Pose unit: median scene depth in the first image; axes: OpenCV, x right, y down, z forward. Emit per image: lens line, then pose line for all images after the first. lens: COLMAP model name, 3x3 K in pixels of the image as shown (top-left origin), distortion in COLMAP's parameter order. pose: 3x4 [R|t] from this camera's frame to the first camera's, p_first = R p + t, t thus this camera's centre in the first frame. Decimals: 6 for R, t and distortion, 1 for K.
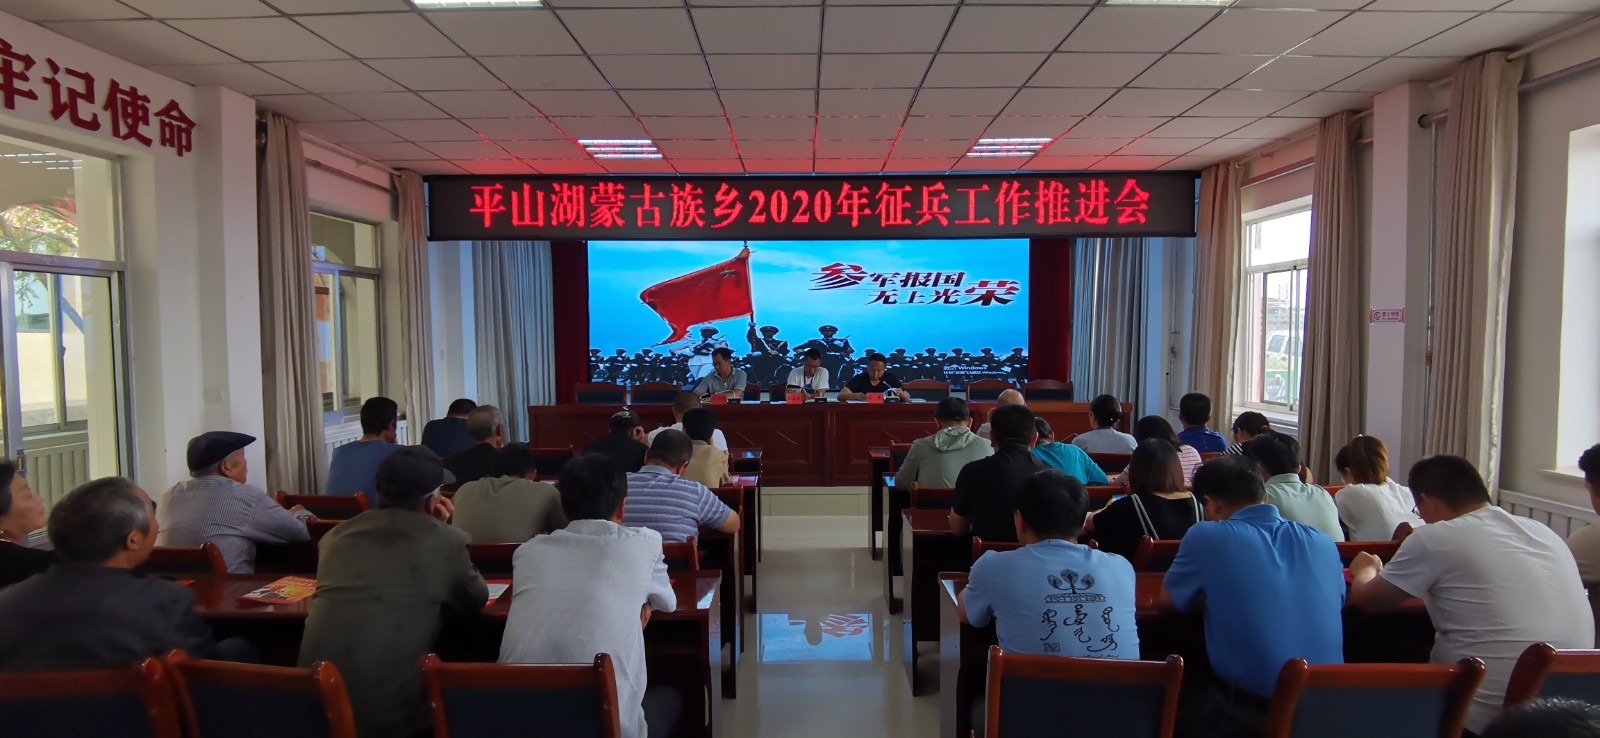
lens RADIAL K [[817.9, 0, 805.0], [0, 817.9, 369.1], [0, 0, 1]] dist [-0.016885, 0.010276]
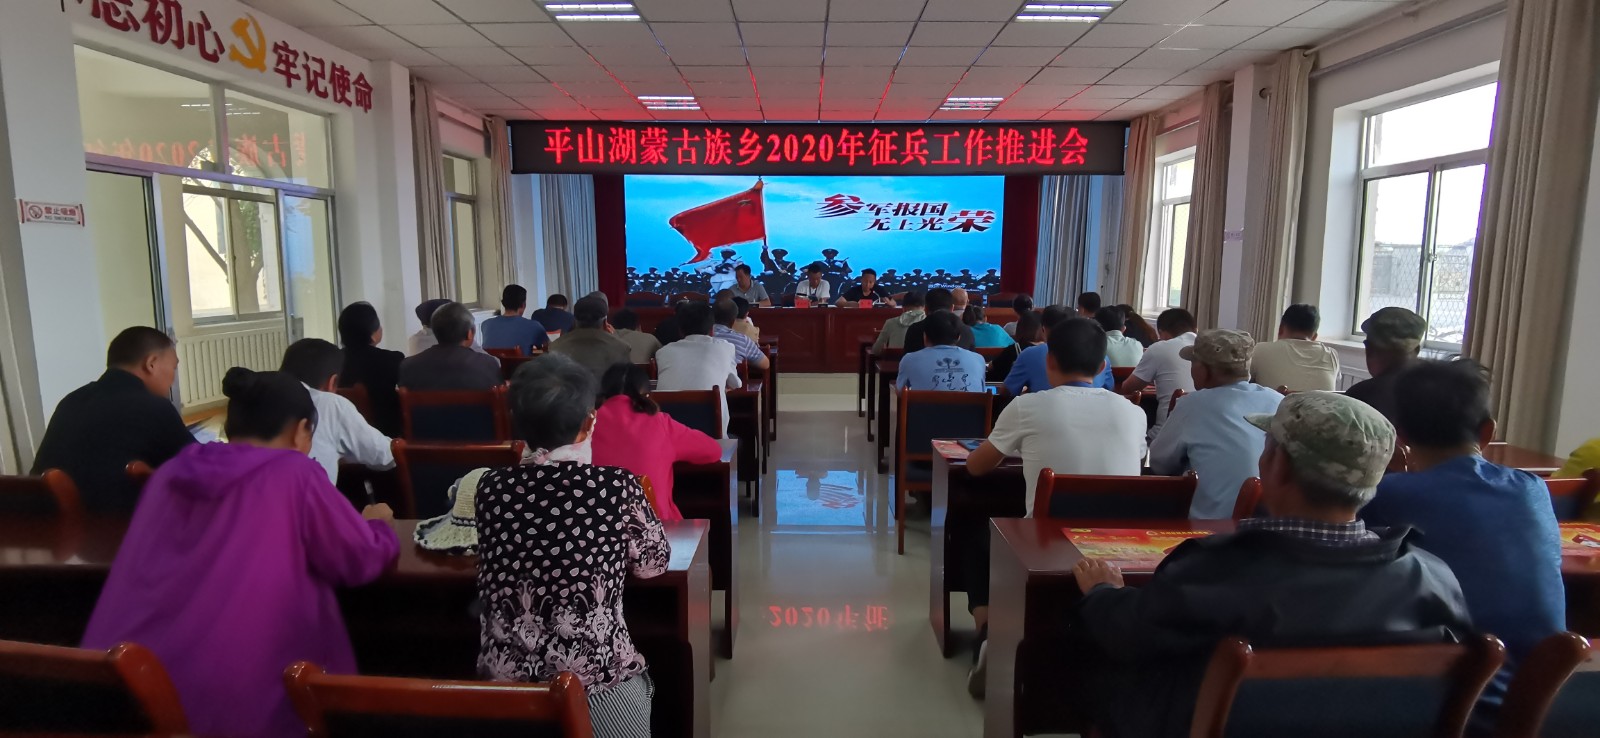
lens RADIAL K [[829.3, 0, 799.1], [0, 829.3, 373.0], [0, 0, 1]] dist [-0.005545, -0.006658]
pose [[0.999876, 0.010718, -0.011564, -0.001304], [-0.009709, 0.996419, 0.083992, 0.037792], [0.012422, -0.083870, 0.996399, -0.296320]]
